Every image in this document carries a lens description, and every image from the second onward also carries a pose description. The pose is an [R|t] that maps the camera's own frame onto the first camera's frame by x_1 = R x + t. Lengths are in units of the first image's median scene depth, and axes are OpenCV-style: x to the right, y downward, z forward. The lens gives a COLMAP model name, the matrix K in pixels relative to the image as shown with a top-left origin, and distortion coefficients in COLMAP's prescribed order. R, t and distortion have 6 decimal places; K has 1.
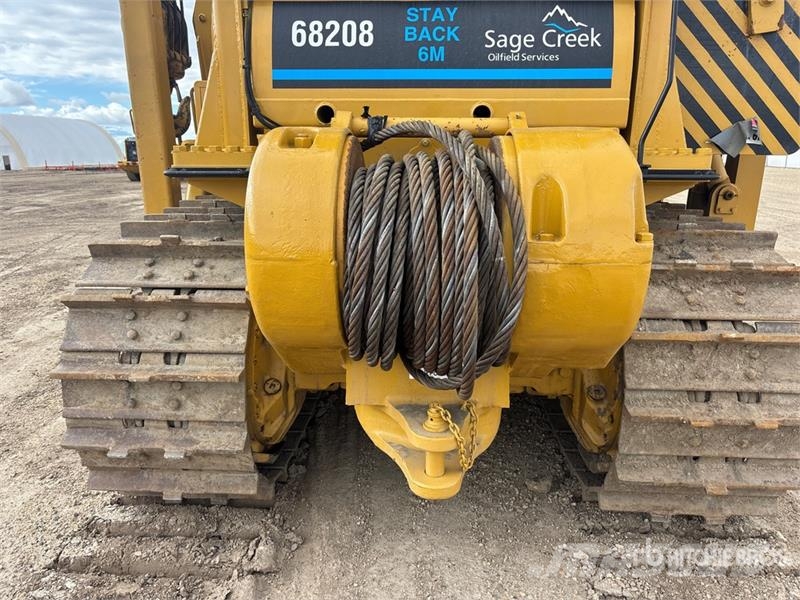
lens RADIAL K [[579.9, 0, 400.0], [0, 579.9, 300.0], [0, 0, 1]] dist [0.021964, -0.001096]
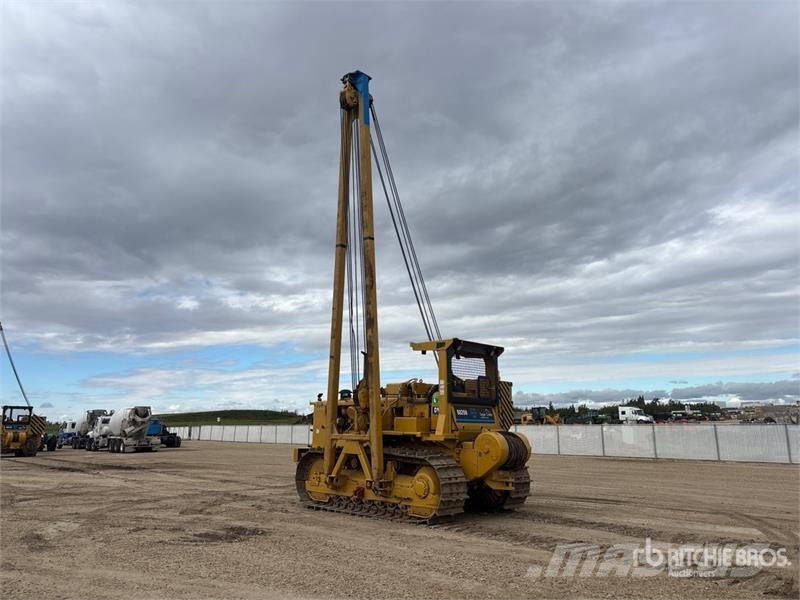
lens RADIAL K [[599.5, 0, 400.0], [0, 599.5, 300.0], [0, 0, 1]] dist [0.083977, -0.074417]
pose [[0.671452, 0.154505, 0.724763, -4.595646], [0.179580, 0.914946, -0.361420, 0.477474], [-0.718960, 0.372829, 0.586596, -2.163712]]
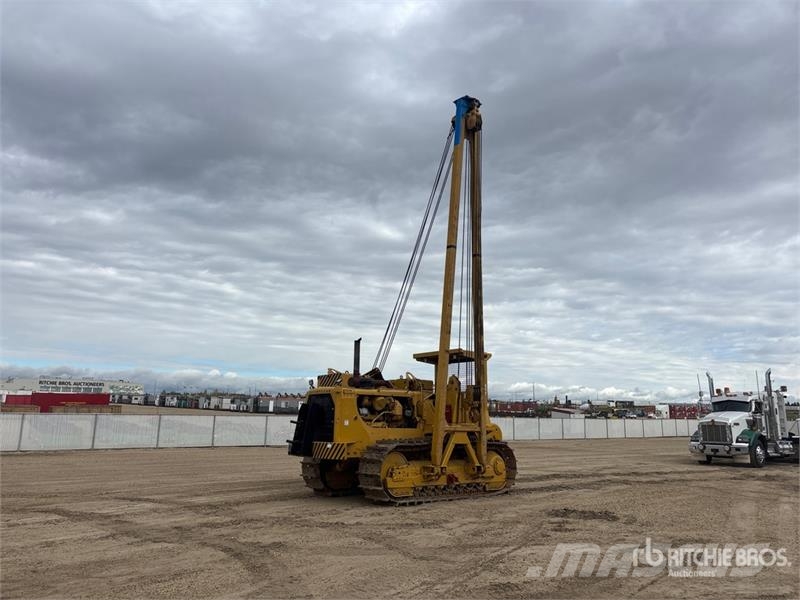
lens RADIAL K [[604.5, 0, 407.1], [0, 604.5, 296.7], [0, 0, 1]] dist [0.070488, -0.081780]
pose [[-0.693144, 0.138252, 0.707416, -4.824095], [0.165153, 0.985786, -0.030833, -1.682375], [-0.701624, 0.095461, -0.706124, 6.527157]]
